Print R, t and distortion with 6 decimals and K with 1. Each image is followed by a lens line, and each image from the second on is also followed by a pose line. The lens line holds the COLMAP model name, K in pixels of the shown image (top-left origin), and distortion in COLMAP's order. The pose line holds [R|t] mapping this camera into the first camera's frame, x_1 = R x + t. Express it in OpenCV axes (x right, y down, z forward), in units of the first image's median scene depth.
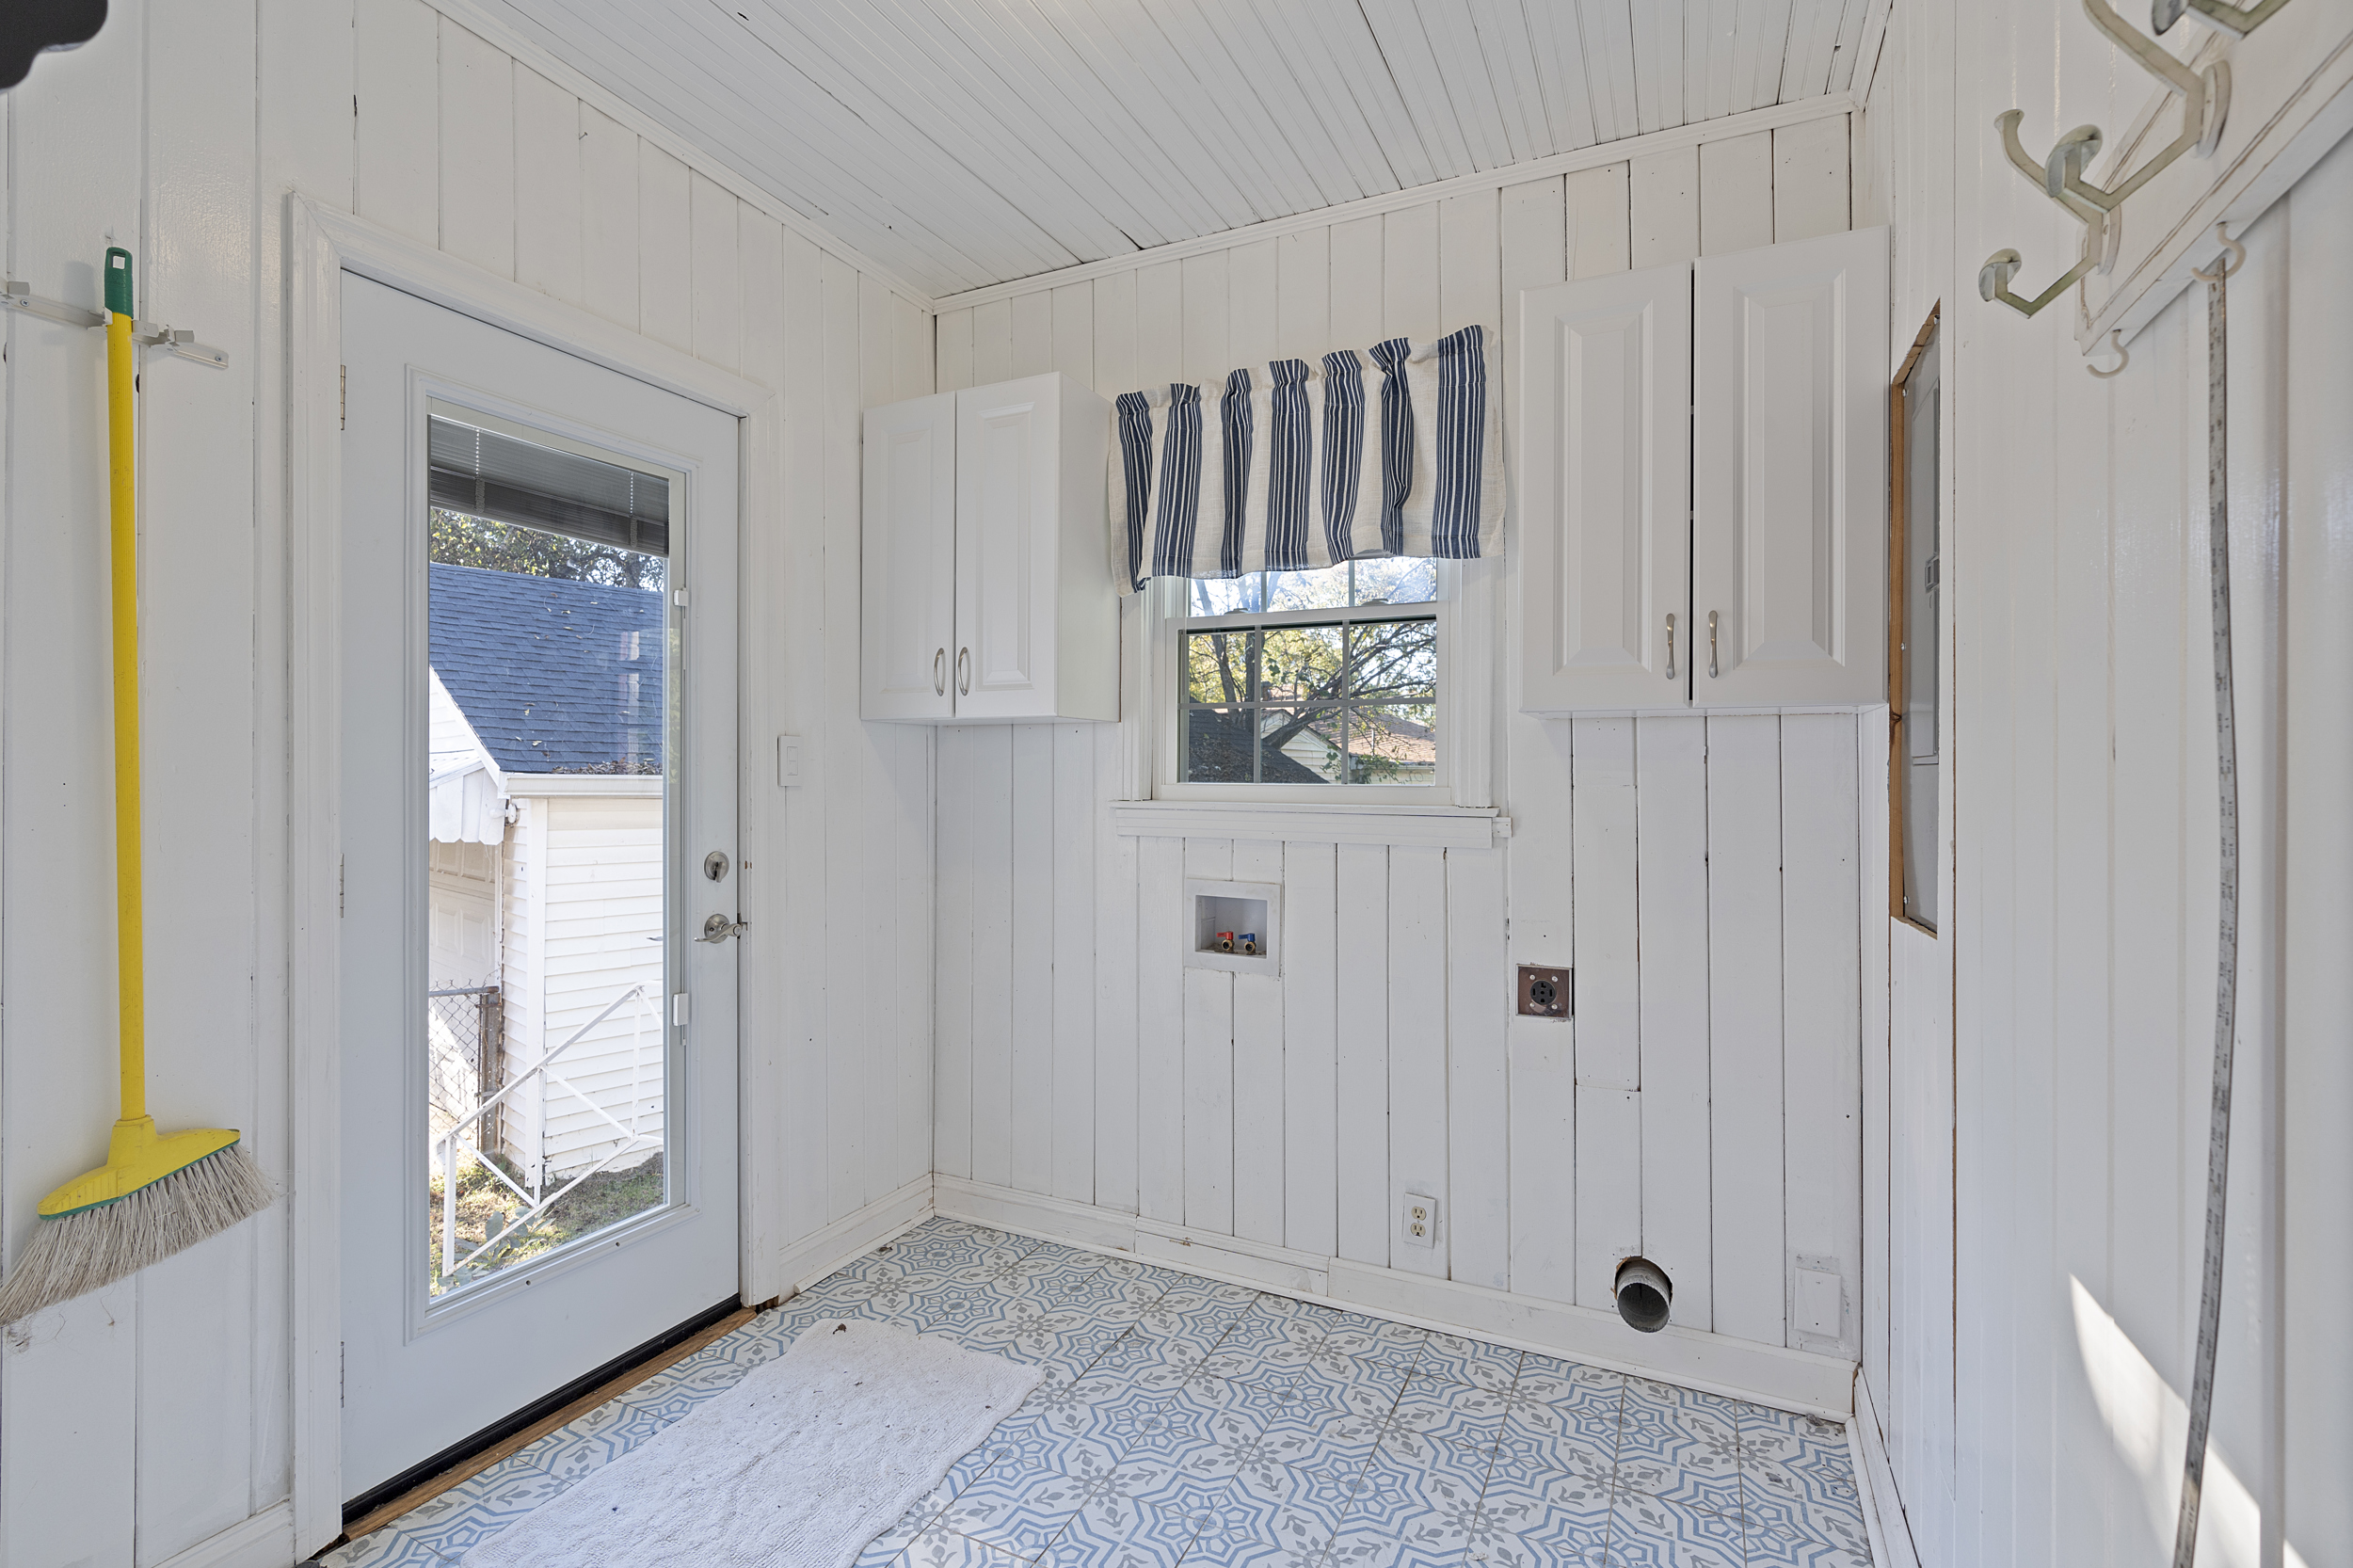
lens RADIAL K [[1074.2, 0, 1174.9], [0, 1074.2, 778.0], [0, 0, 1]] dist [-0.003052, -0.000750]
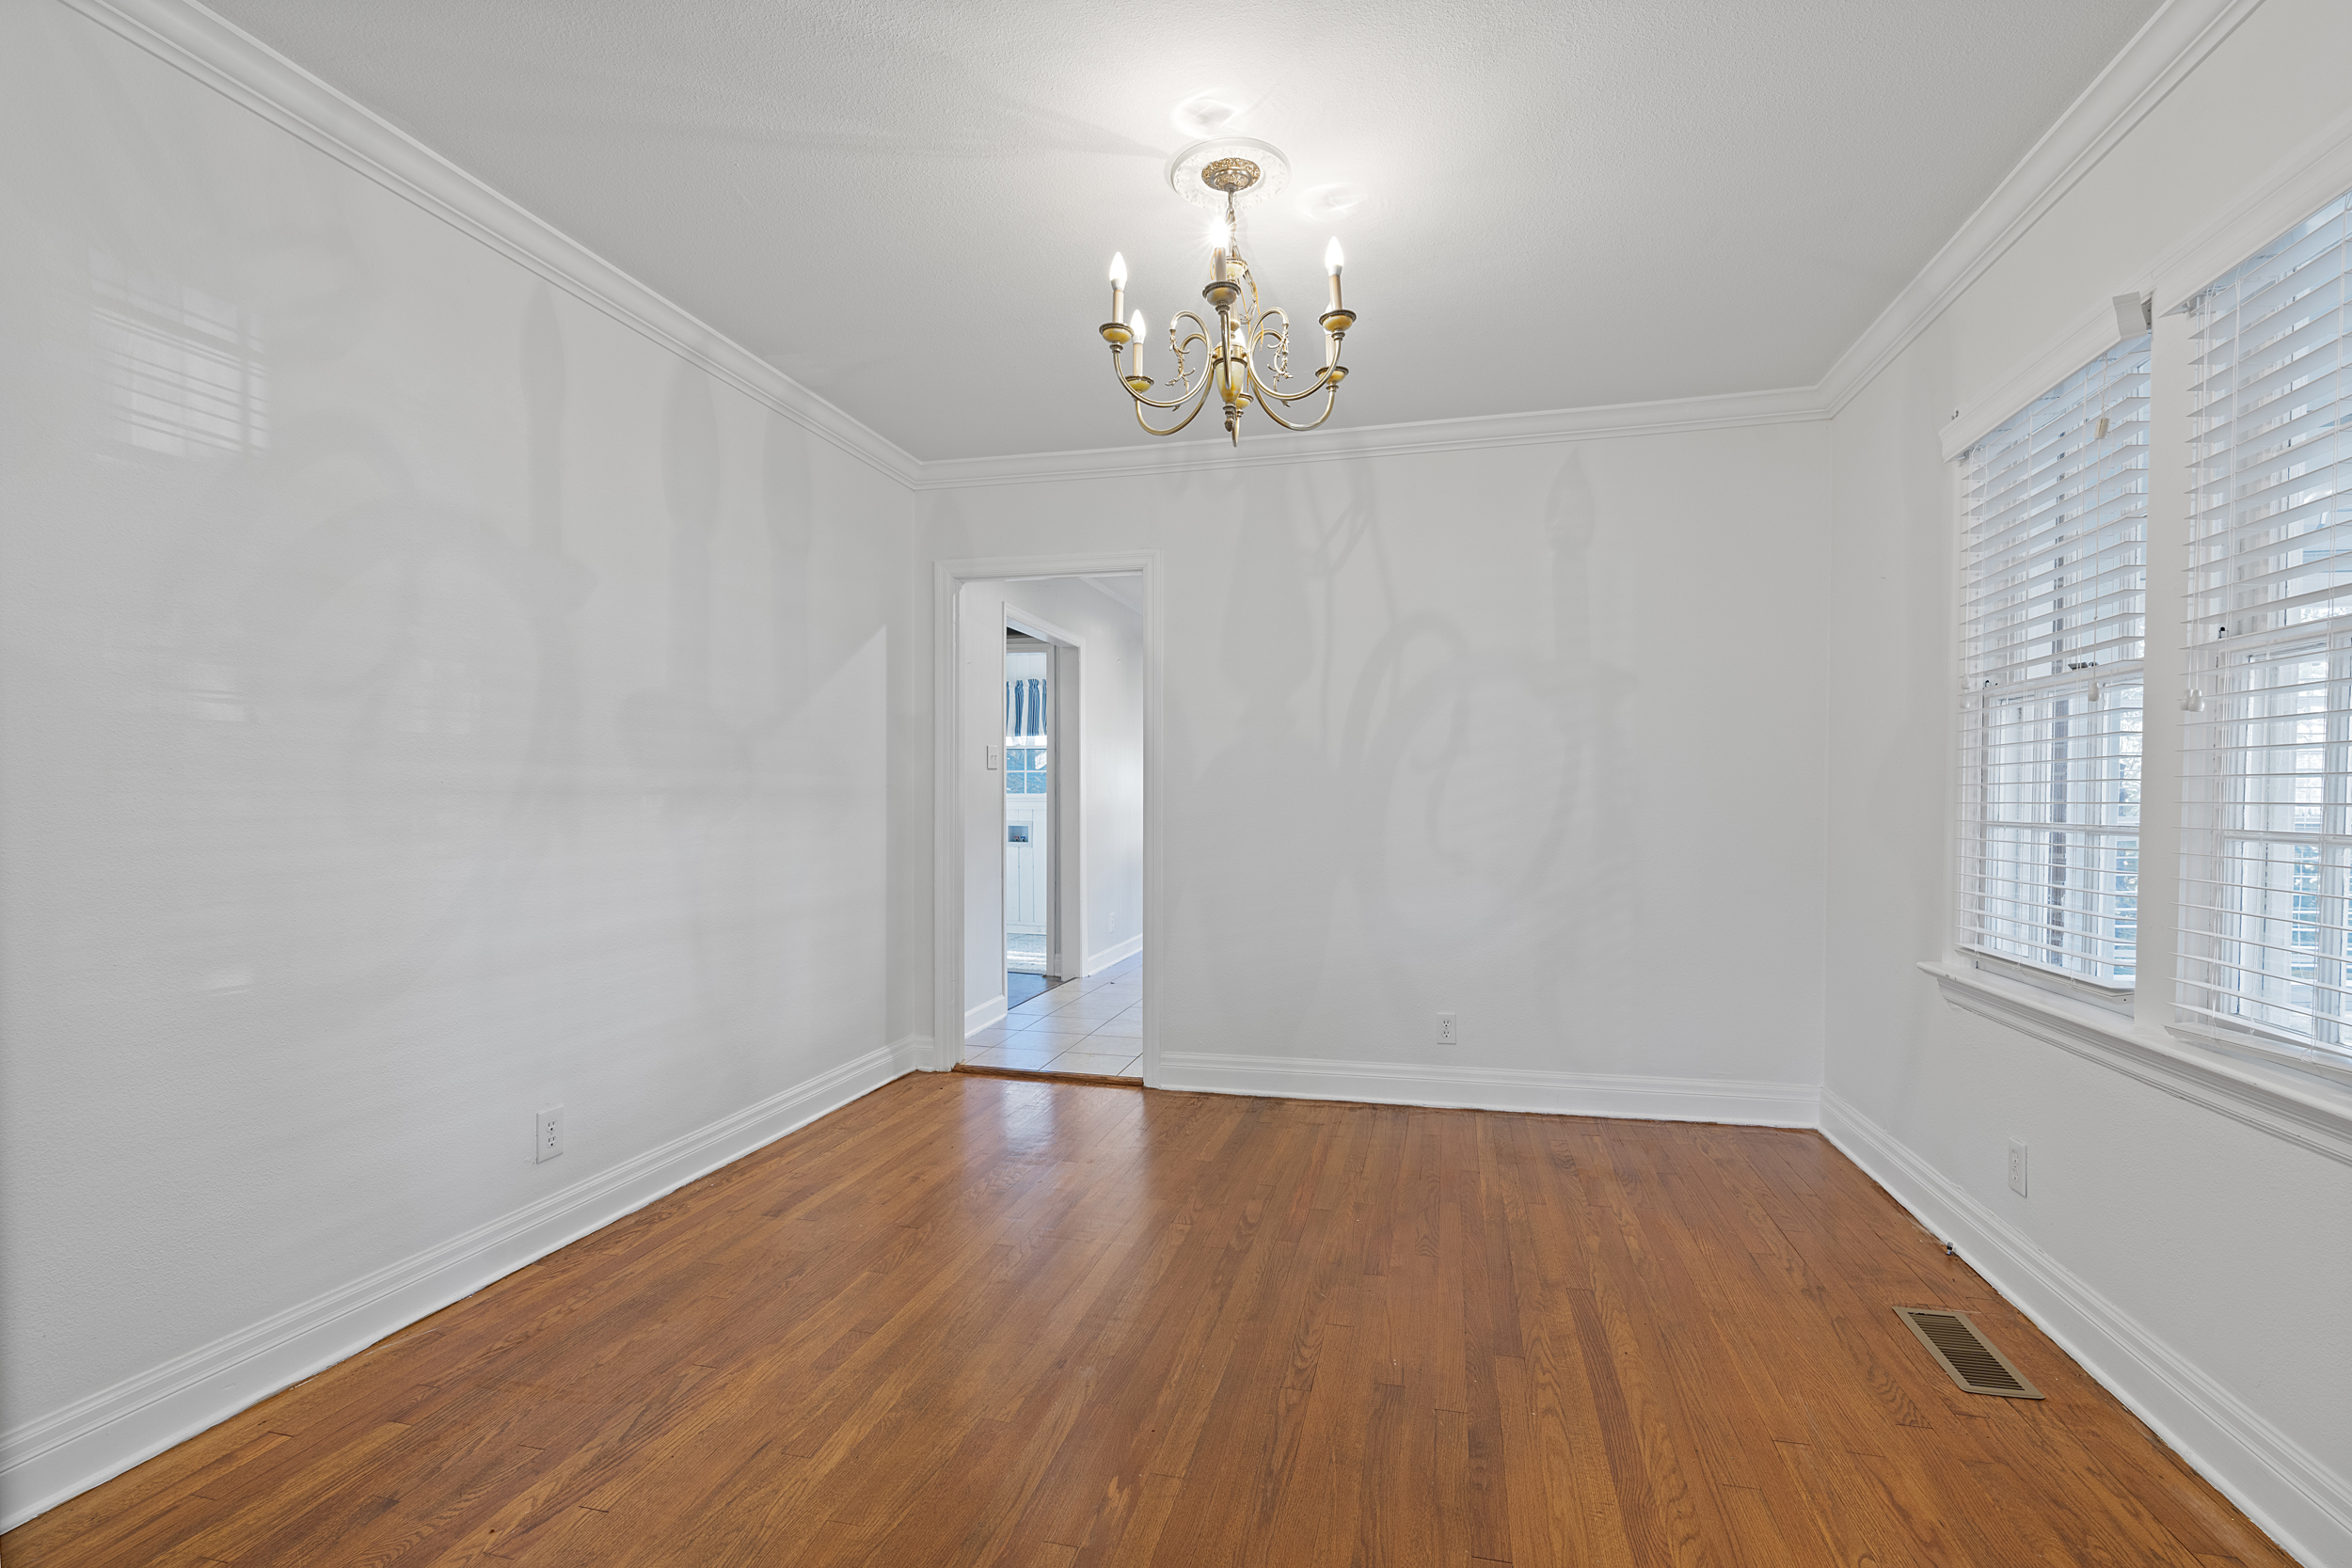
lens RADIAL K [[1073.7, 0, 1176.5], [0, 1073.7, 793.6], [0, 0, 1]] dist [-0.003052, -0.000750]
pose [[0.981564, -0.004906, 0.191069, -0.111880], [0.004755, 0.999988, 0.001250, 0.005250], [-0.191073, -0.000319, 0.981576, -2.580790]]
